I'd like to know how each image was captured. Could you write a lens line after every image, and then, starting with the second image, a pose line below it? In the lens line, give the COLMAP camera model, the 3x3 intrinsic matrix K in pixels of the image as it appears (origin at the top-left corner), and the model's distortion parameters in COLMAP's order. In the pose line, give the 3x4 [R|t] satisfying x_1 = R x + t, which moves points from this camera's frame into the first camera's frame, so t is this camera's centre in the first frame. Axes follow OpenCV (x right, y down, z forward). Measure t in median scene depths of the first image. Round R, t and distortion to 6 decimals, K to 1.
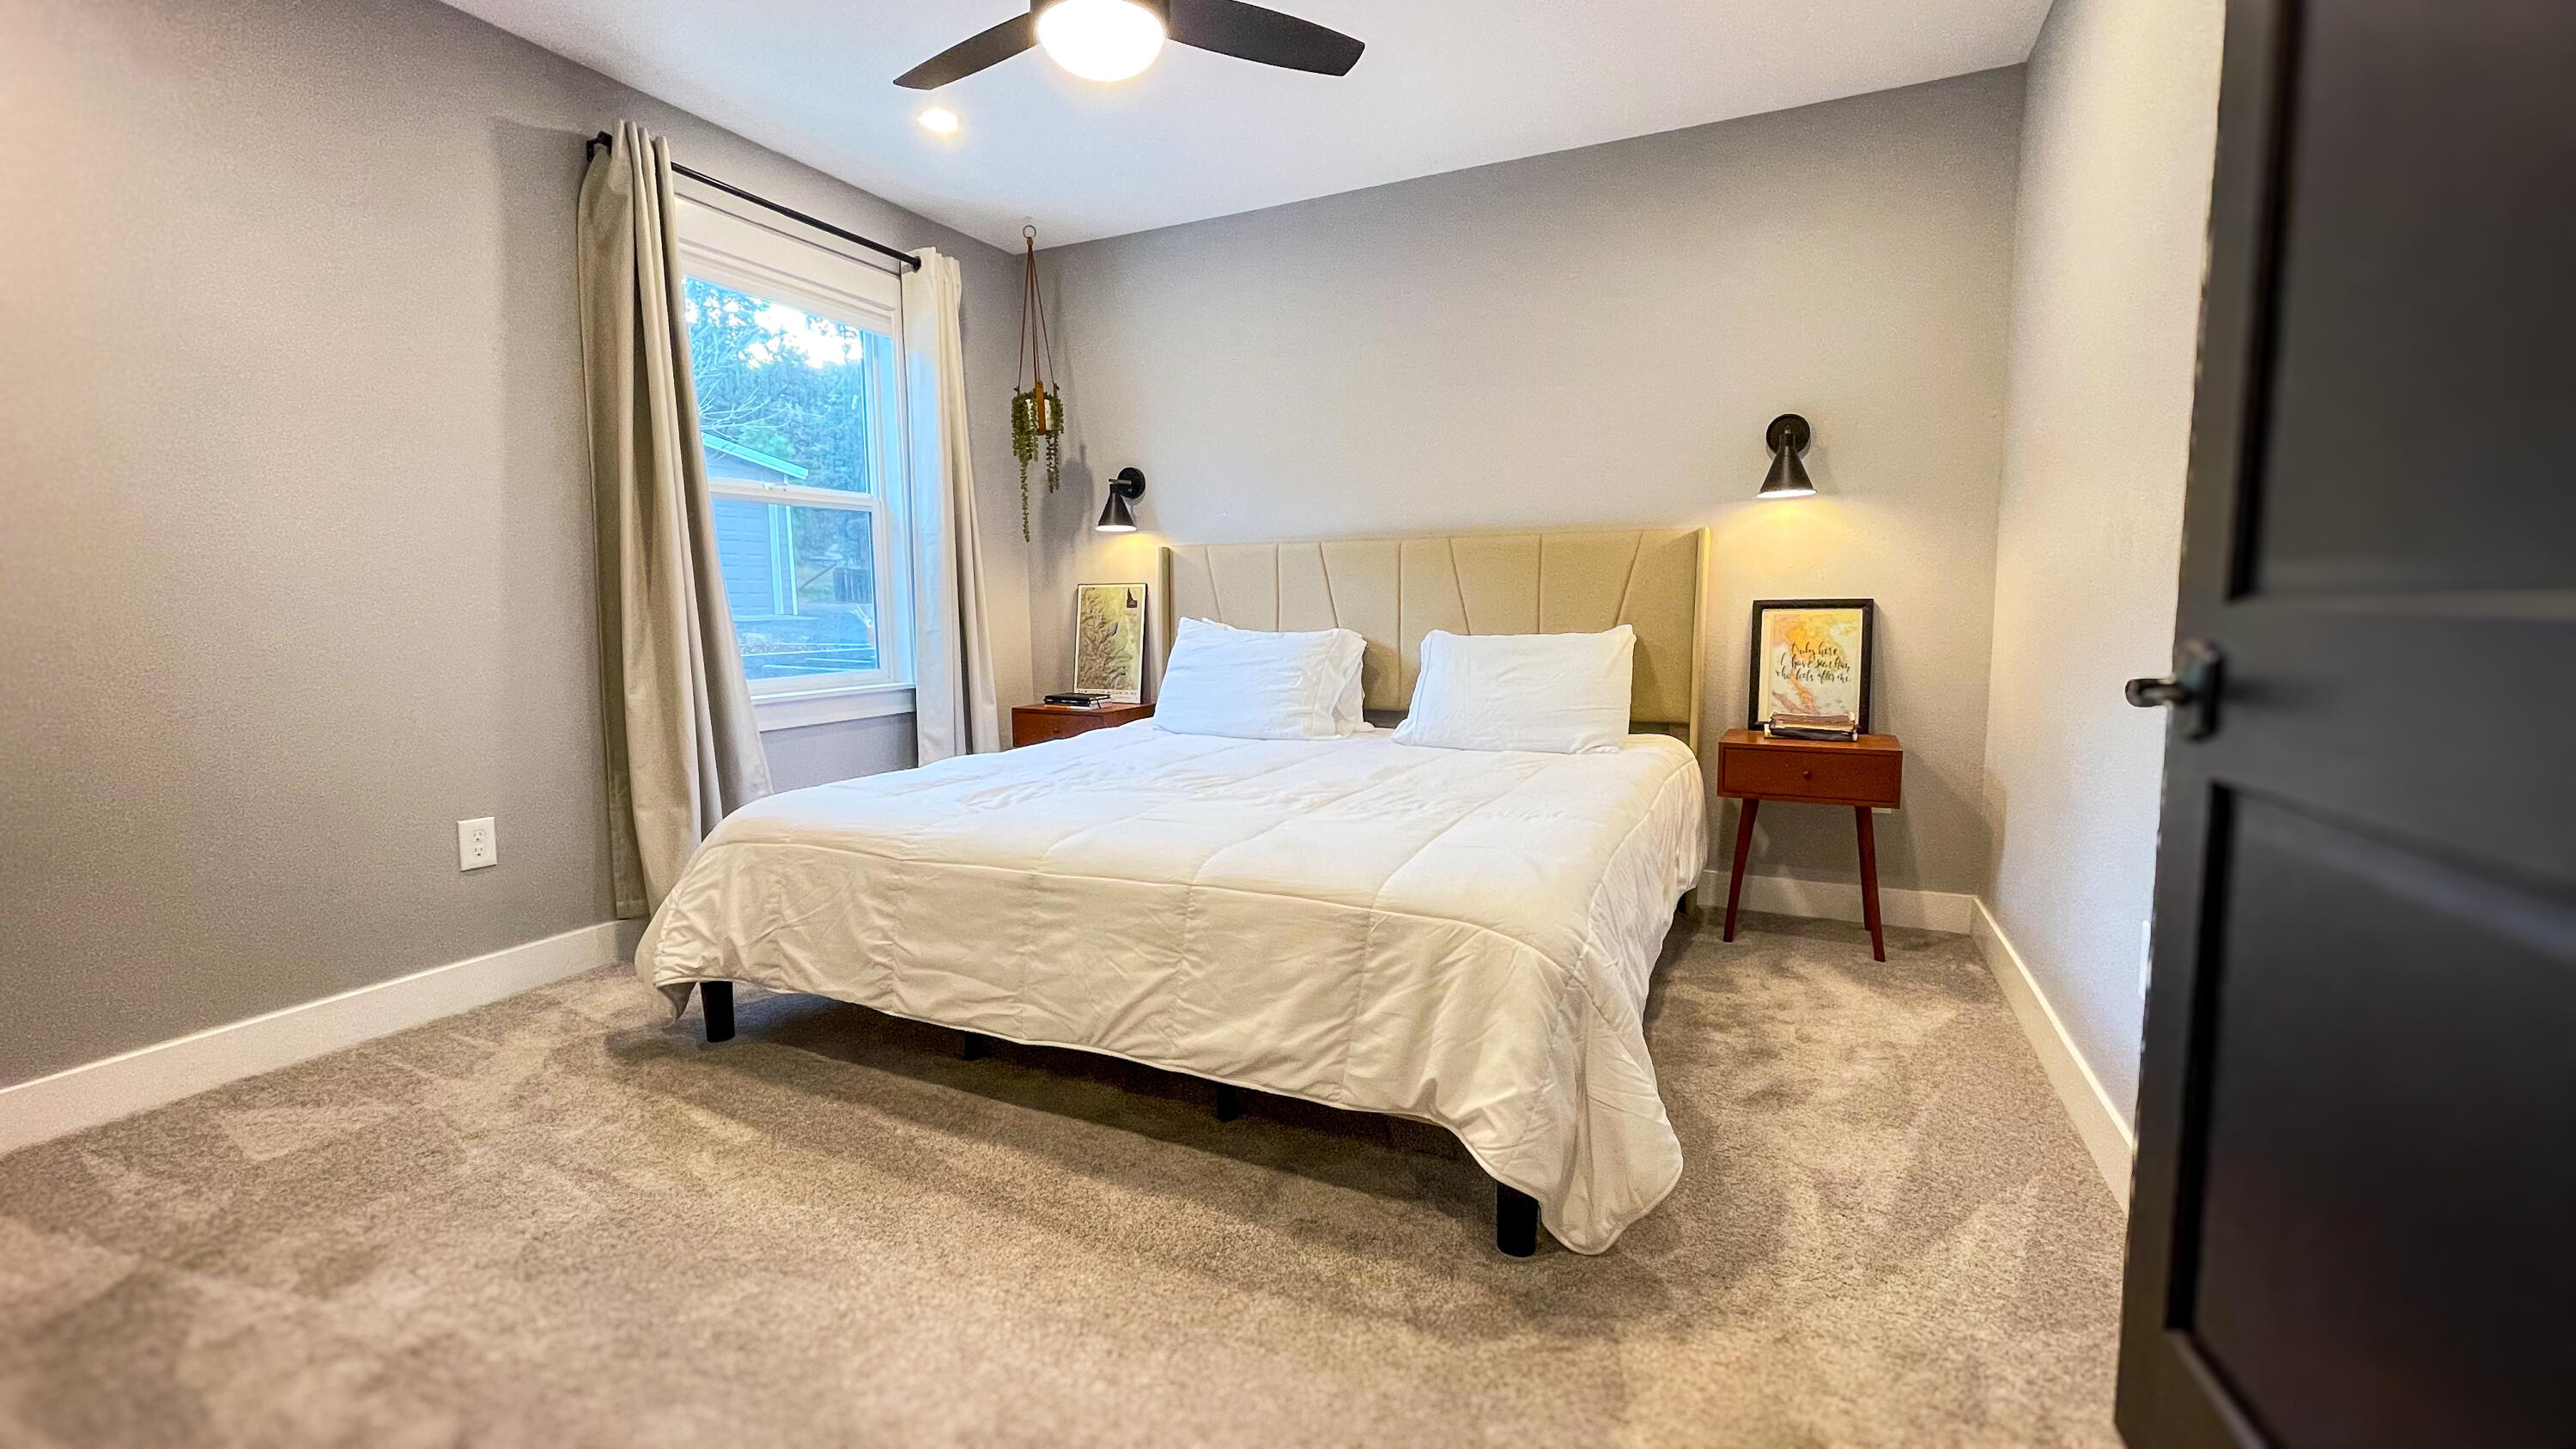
lens RADIAL K [[1039.1, 0, 1282.8], [0, 1039.1, 716.2], [0, 0, 1]] dist [0.000877, 0.000031]
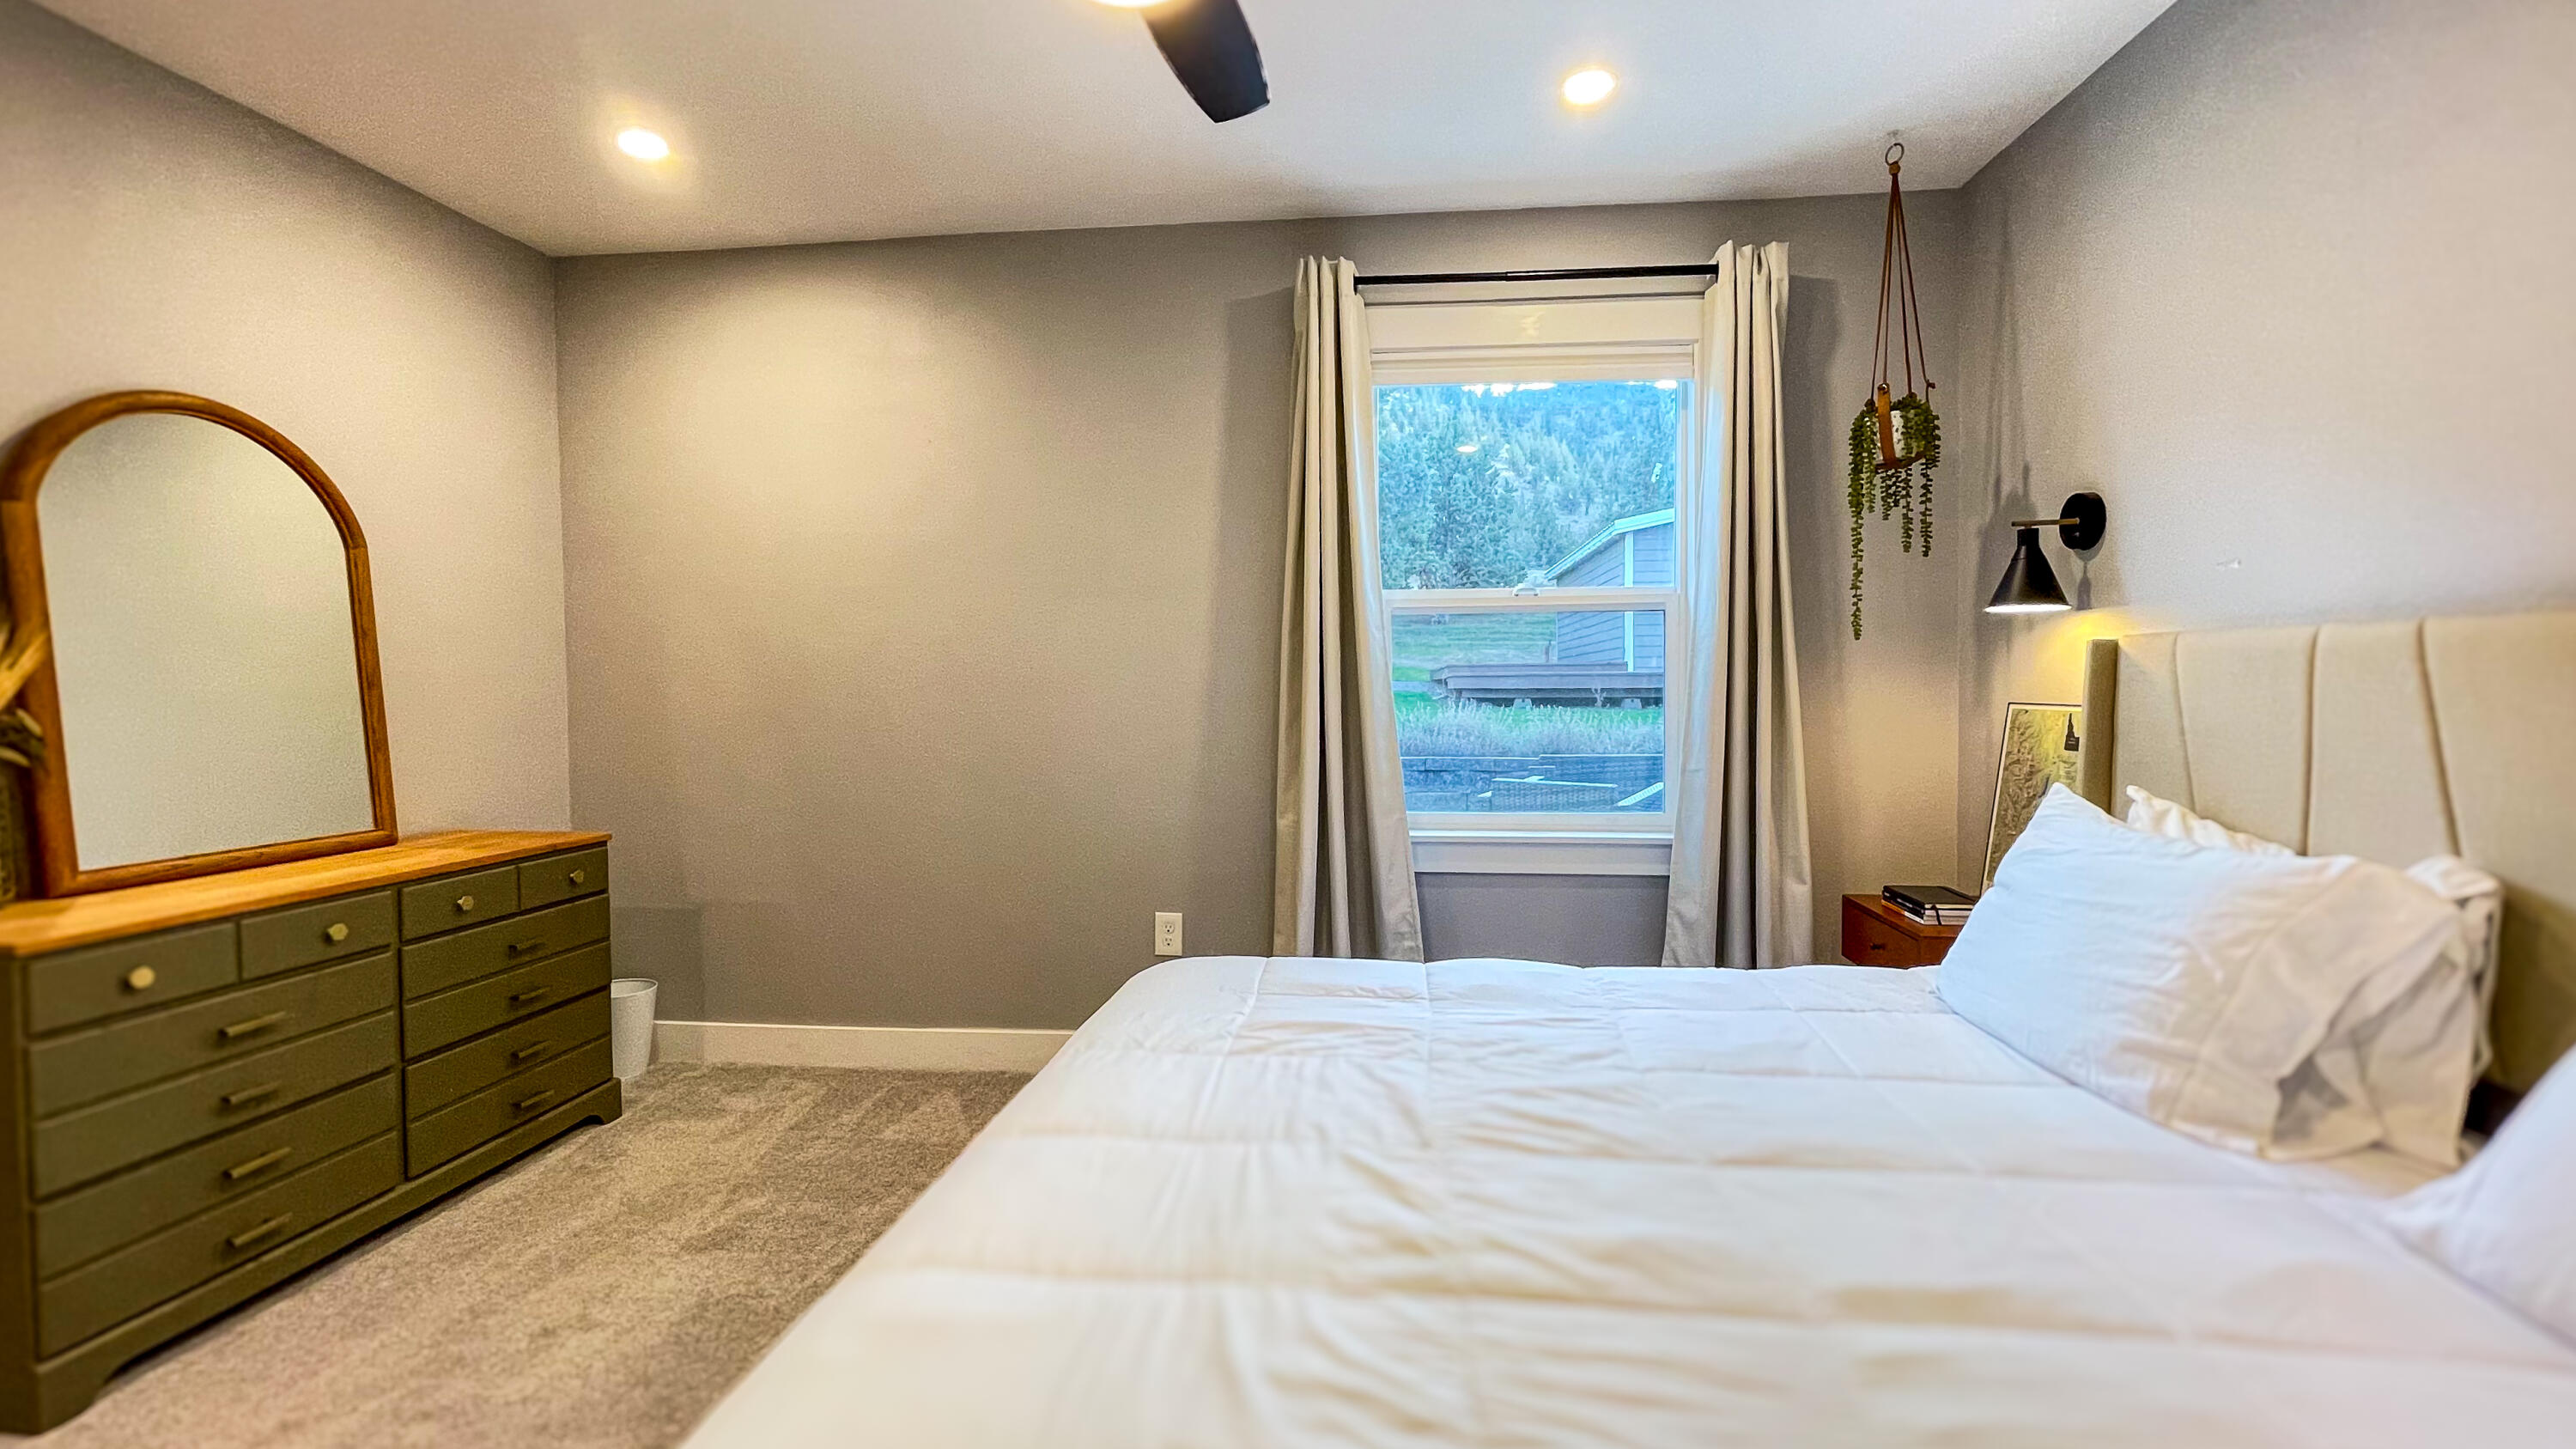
lens RADIAL K [[1081.1, 0, 1293.8], [0, 1081.1, 711.0], [0, 0, 1]] dist [-0.010106, -0.000007]
pose [[0.345215, 0.029648, -0.938055, 0.262157], [-0.103402, 0.994618, -0.006617, -0.088099], [0.932810, 0.099281, 0.346423, 0.477306]]
